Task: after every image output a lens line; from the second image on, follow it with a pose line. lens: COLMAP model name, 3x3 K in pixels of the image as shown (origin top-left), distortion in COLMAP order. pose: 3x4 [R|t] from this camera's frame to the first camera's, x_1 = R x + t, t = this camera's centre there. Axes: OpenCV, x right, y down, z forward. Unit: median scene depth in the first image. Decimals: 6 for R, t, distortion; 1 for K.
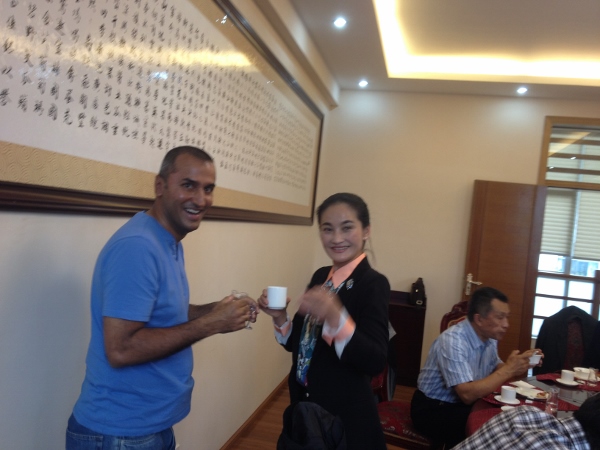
lens RADIAL K [[576.1, 0, 303.1], [0, 576.1, 219.2], [0, 0, 1]] dist [0.111565, -0.197886]
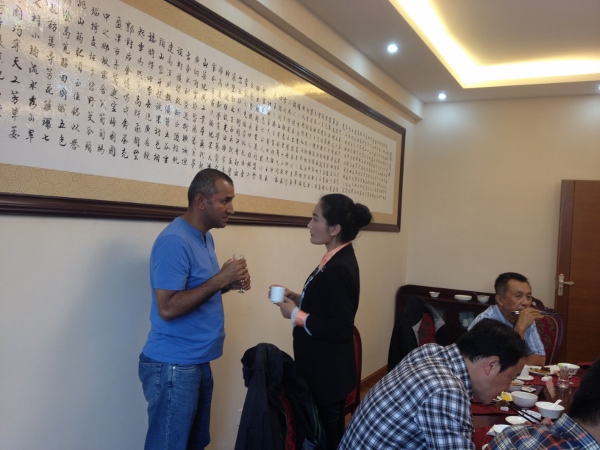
lens RADIAL K [[576.1, 0, 303.1], [0, 576.1, 219.2], [0, 0, 1]] dist [0.111565, -0.197886]
pose [[0.964559, -0.050186, -0.259050, 0.314124], [0.041954, 0.998426, -0.037210, 0.049190], [0.260510, 0.025023, 0.965147, -0.224424]]
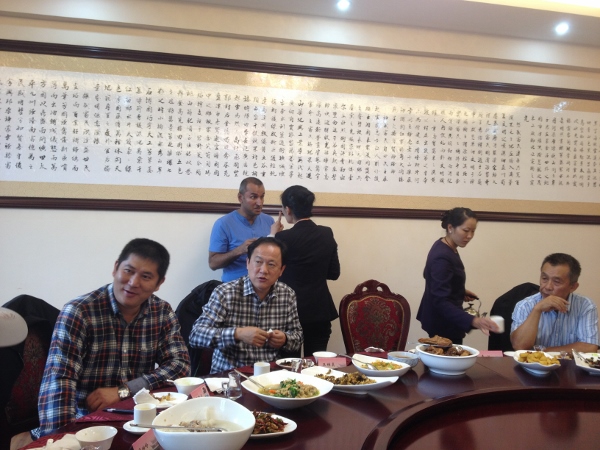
lens RADIAL K [[604.9, 0, 298.8], [0, 604.9, 220.6], [0, 0, 1]] dist [0.122799, -0.284825]
pose [[0.420363, -0.096602, -0.902199, 1.554187], [0.015700, 0.994942, -0.099217, 0.215003], [0.907220, 0.027543, 0.419754, 0.179157]]
